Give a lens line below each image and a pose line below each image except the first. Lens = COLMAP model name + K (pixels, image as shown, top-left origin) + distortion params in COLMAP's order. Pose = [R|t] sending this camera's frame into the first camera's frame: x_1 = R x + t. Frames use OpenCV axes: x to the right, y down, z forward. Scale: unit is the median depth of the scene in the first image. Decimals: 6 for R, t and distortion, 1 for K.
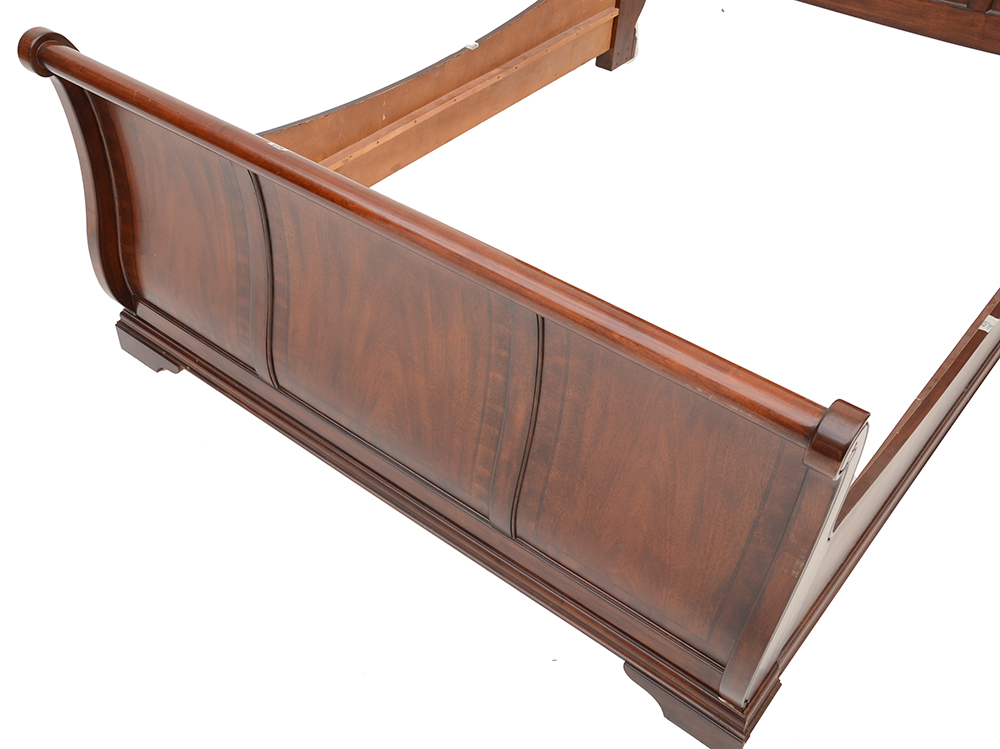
lens RADIAL K [[1044.0, 0, 445.6], [0, 1044.0, 375.1], [0, 0, 1]] dist [-0.067848, 0.009890]
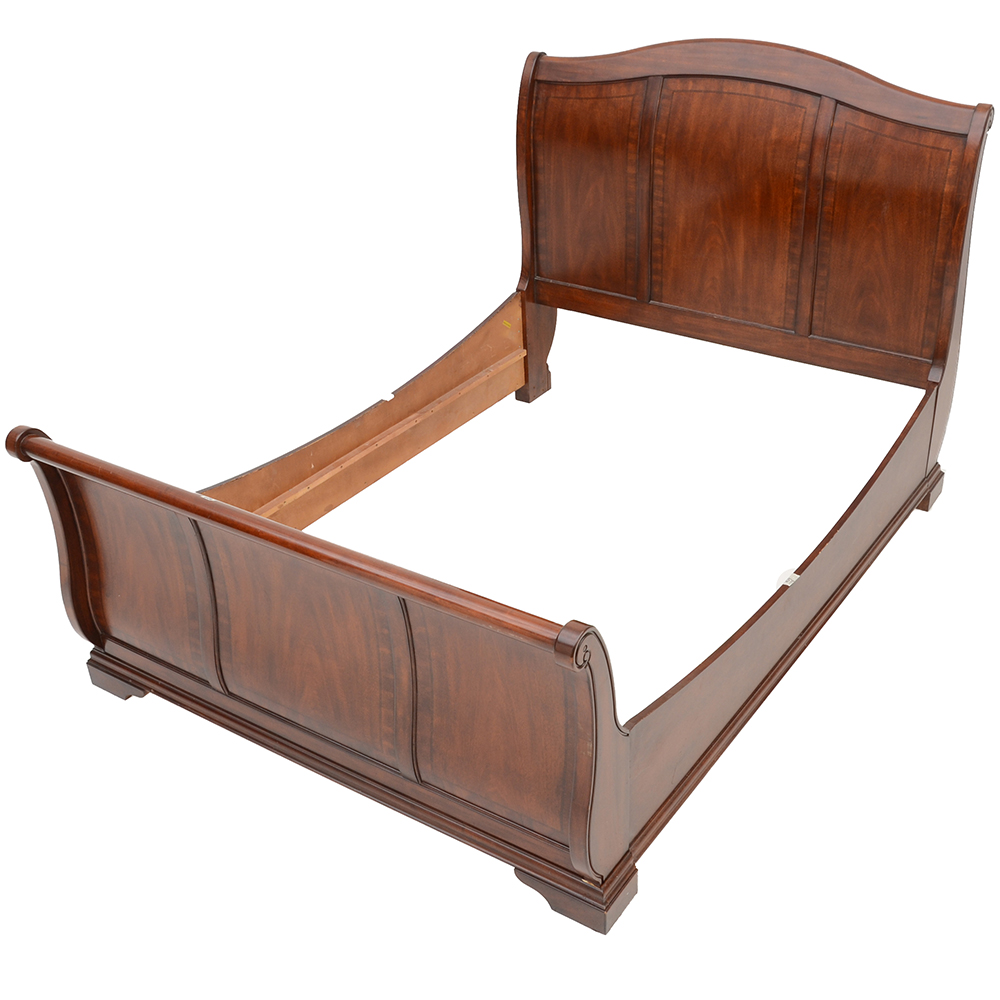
lens RADIAL K [[1038.3, 0, 500.0], [0, 1038.3, 500.0], [0, 0, 1]] dist [-0.091411, 0.031572]
pose [[0.990611, -0.096464, 0.096876, 0.065642], [0.113563, 0.975147, -0.190244, 0.063123], [-0.076117, 0.199459, 0.976945, -0.266412]]
